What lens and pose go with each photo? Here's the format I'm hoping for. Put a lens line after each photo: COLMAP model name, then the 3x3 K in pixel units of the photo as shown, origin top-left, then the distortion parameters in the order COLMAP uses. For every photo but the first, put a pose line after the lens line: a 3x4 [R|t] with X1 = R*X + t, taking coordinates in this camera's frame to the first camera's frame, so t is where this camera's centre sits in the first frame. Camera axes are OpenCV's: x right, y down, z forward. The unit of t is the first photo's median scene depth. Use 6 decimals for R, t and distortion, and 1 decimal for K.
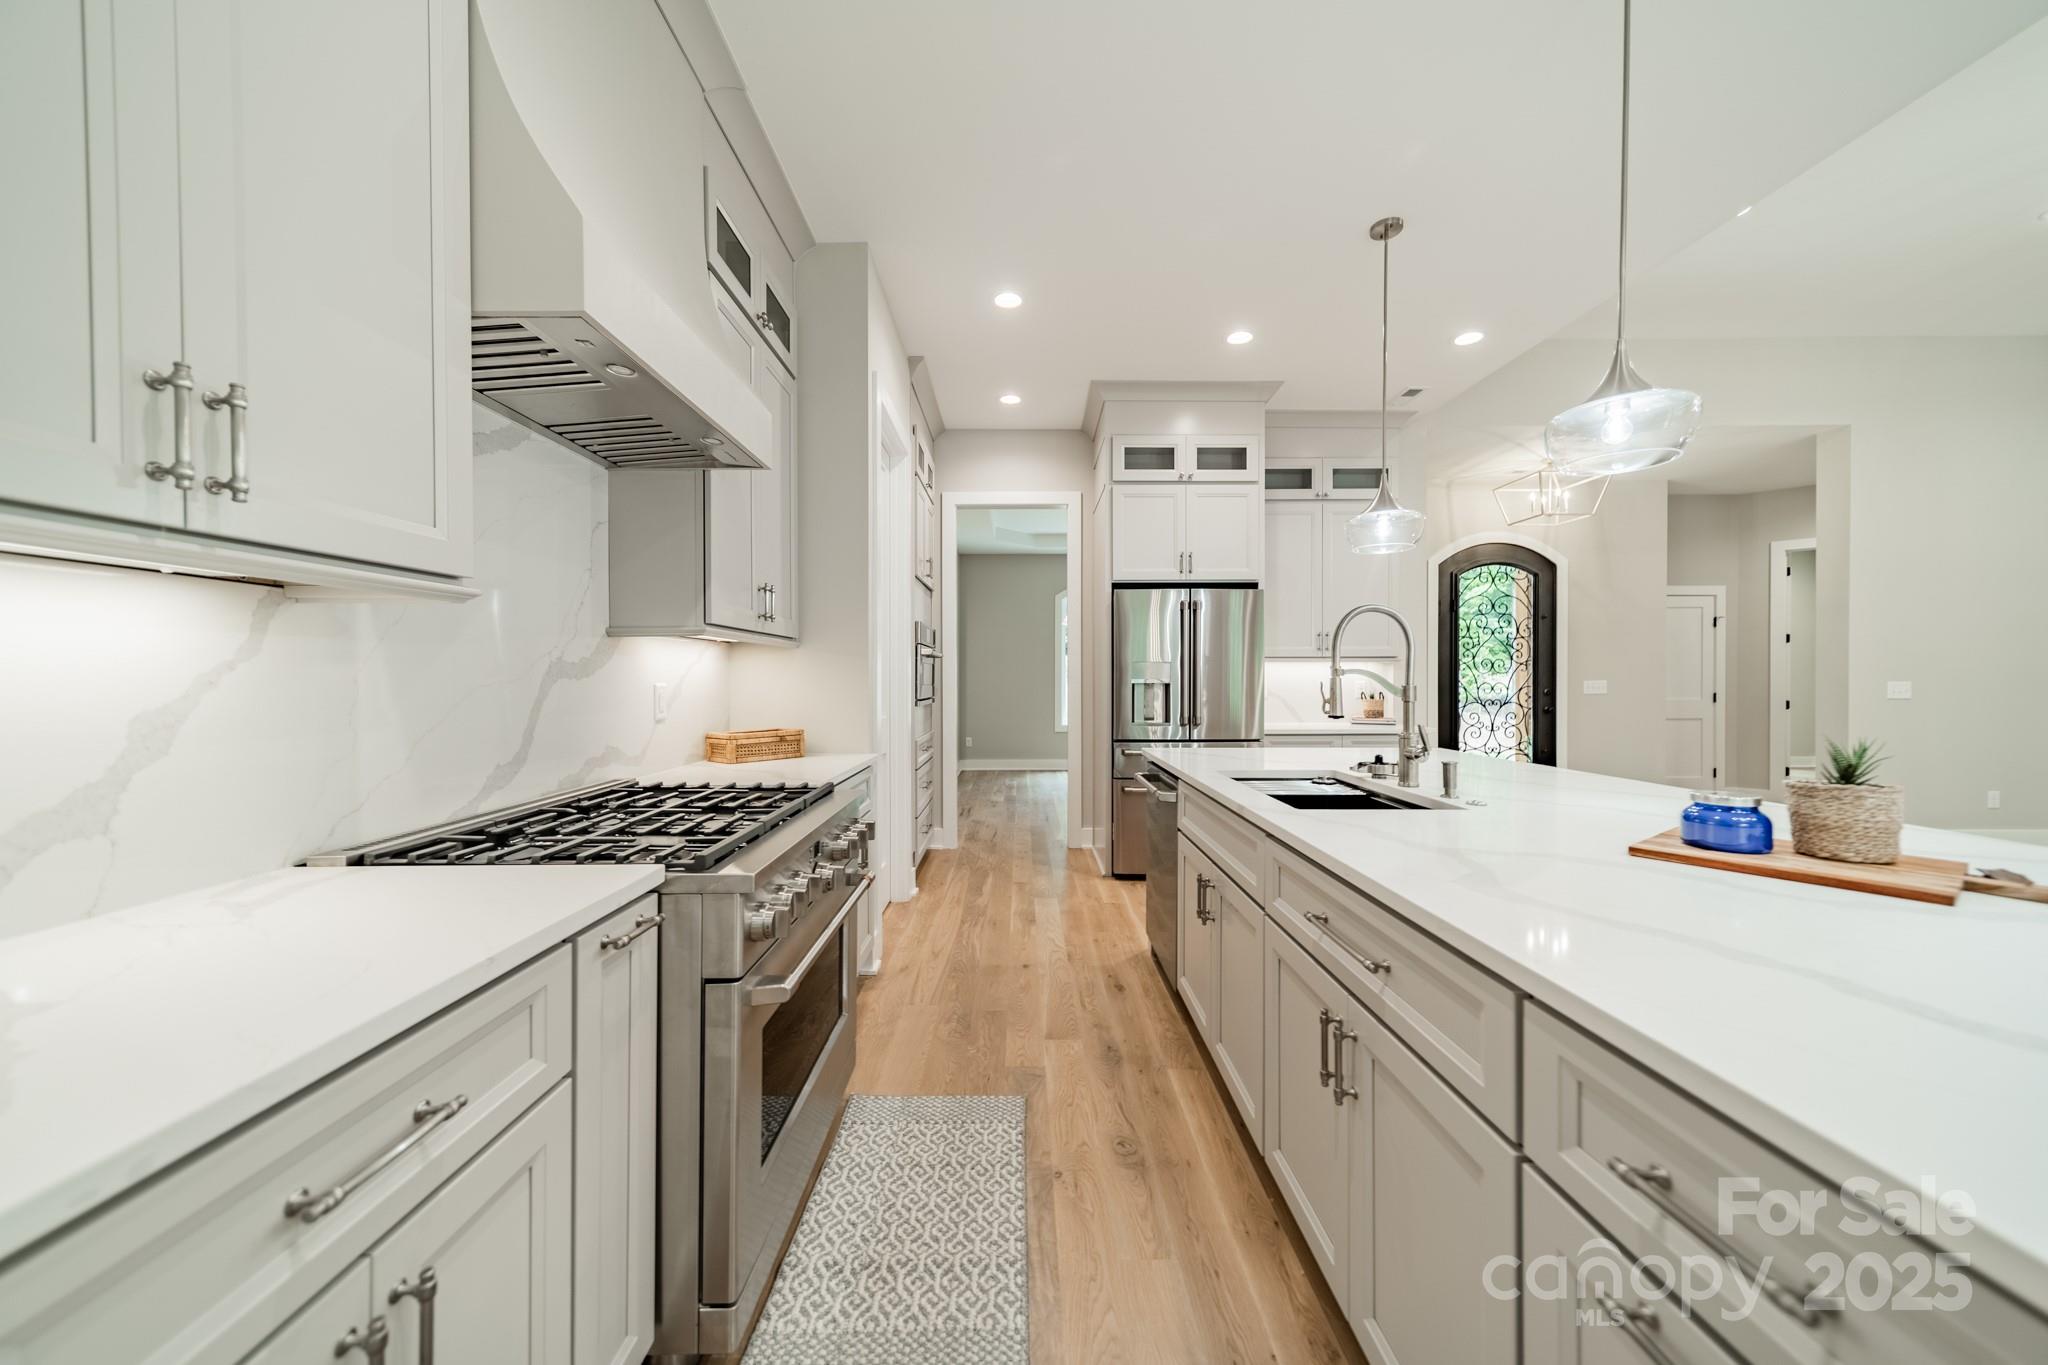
lens RADIAL K [[717.1, 0, 1030.0], [0, 717.1, 681.3], [0, 0, 1]] dist [-0.008330, 0.000025]
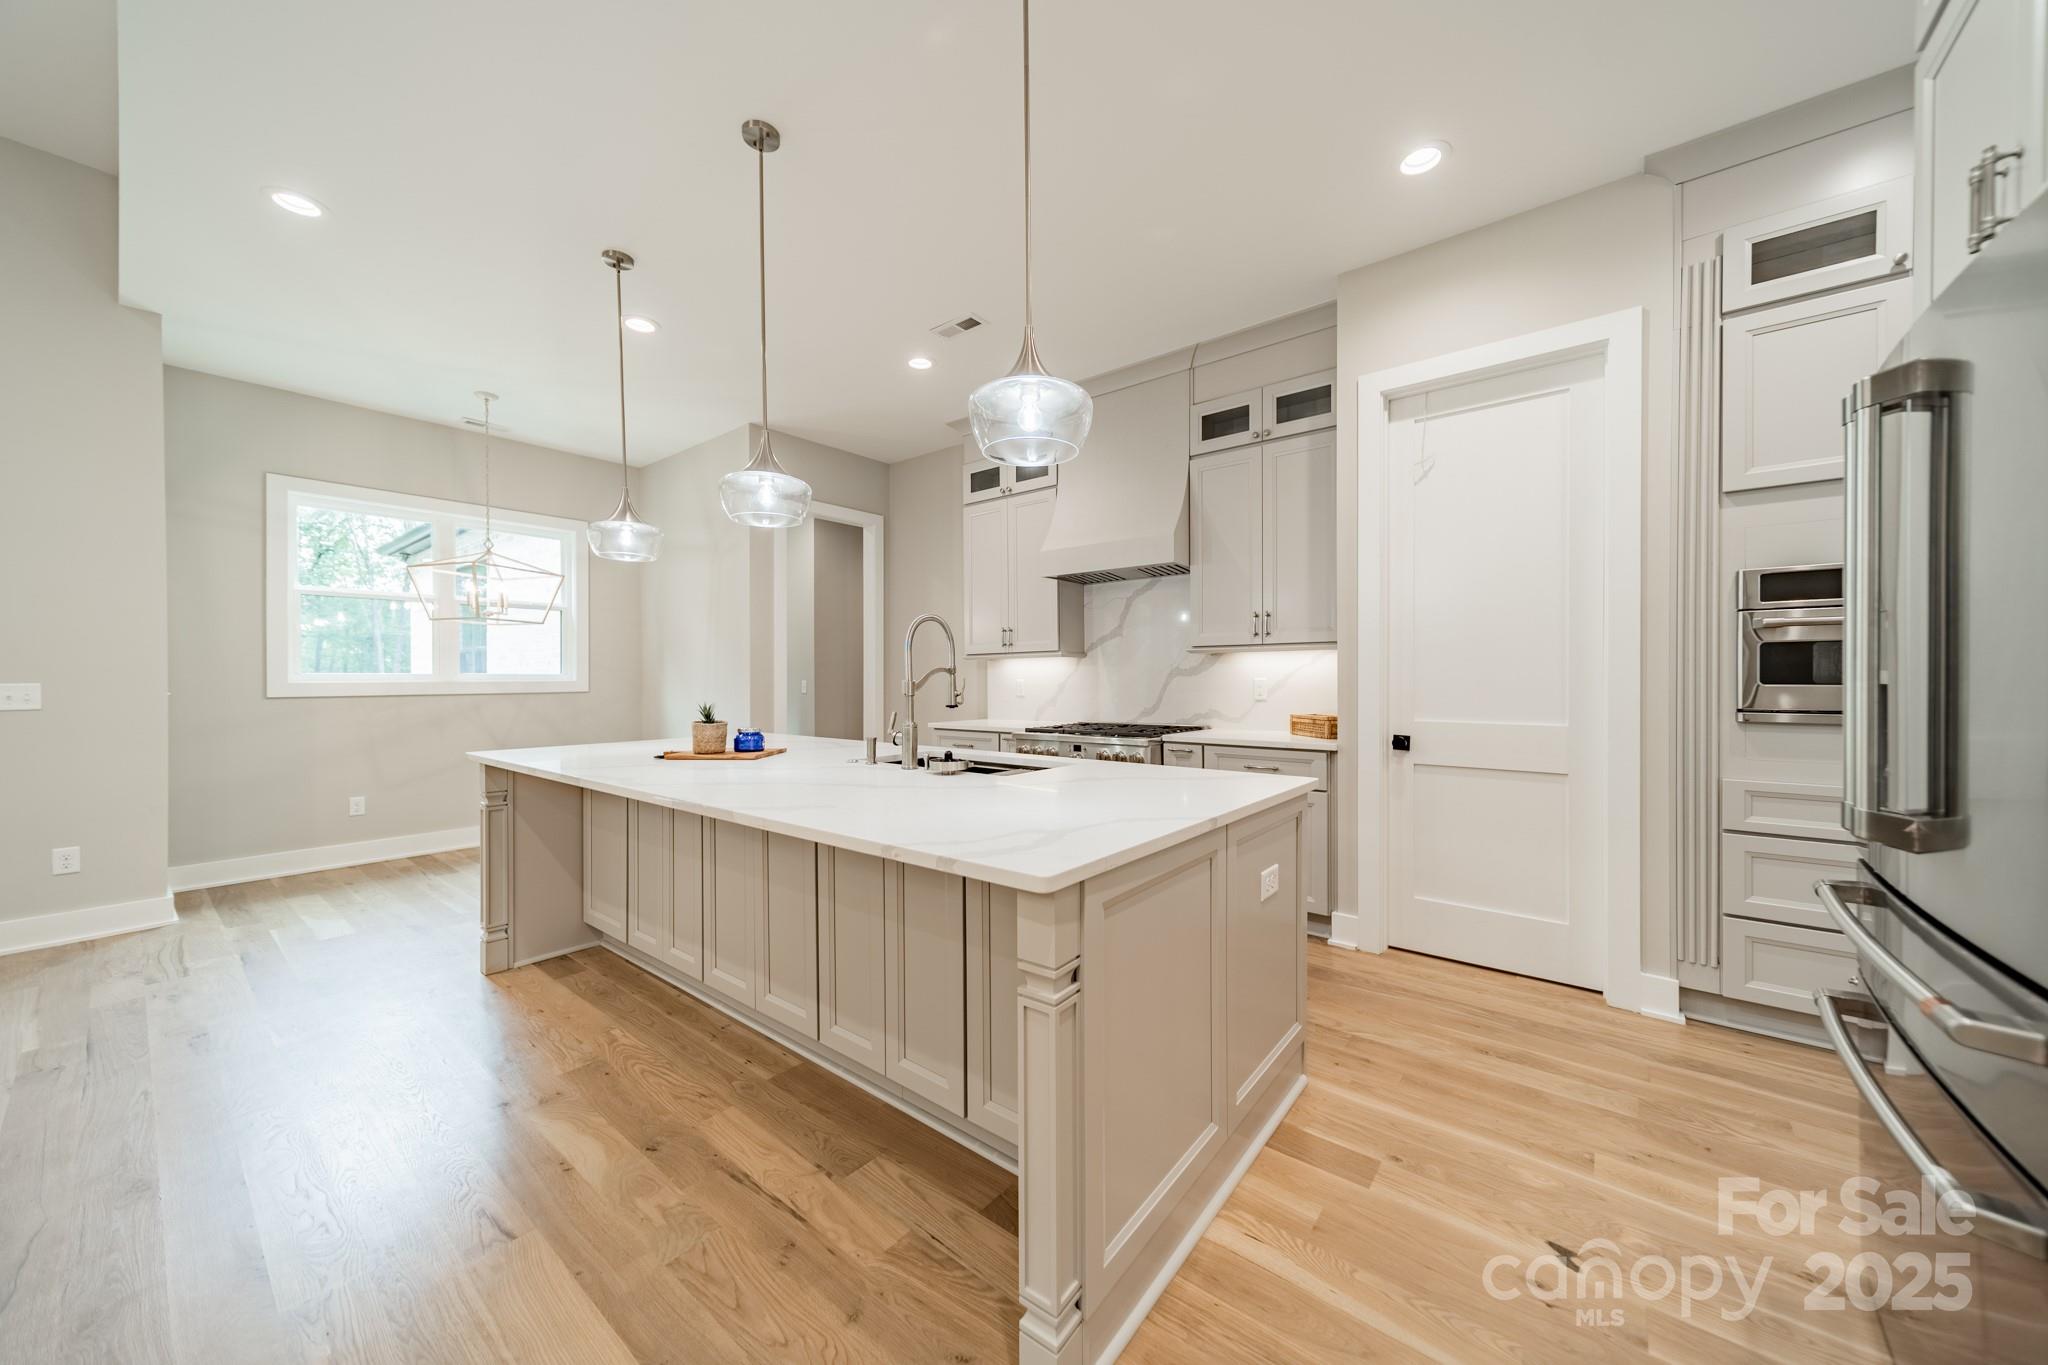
lens RADIAL K [[717.1, 0, 1030.0], [0, 717.1, 681.3], [0, 0, 1]] dist [-0.008330, 0.000025]
pose [[-0.626992, 0.003907, -0.779016, 0.821704], [-0.002695, 0.999971, 0.007184, -0.001473], [0.779021, 0.006603, -0.626963, 1.178089]]
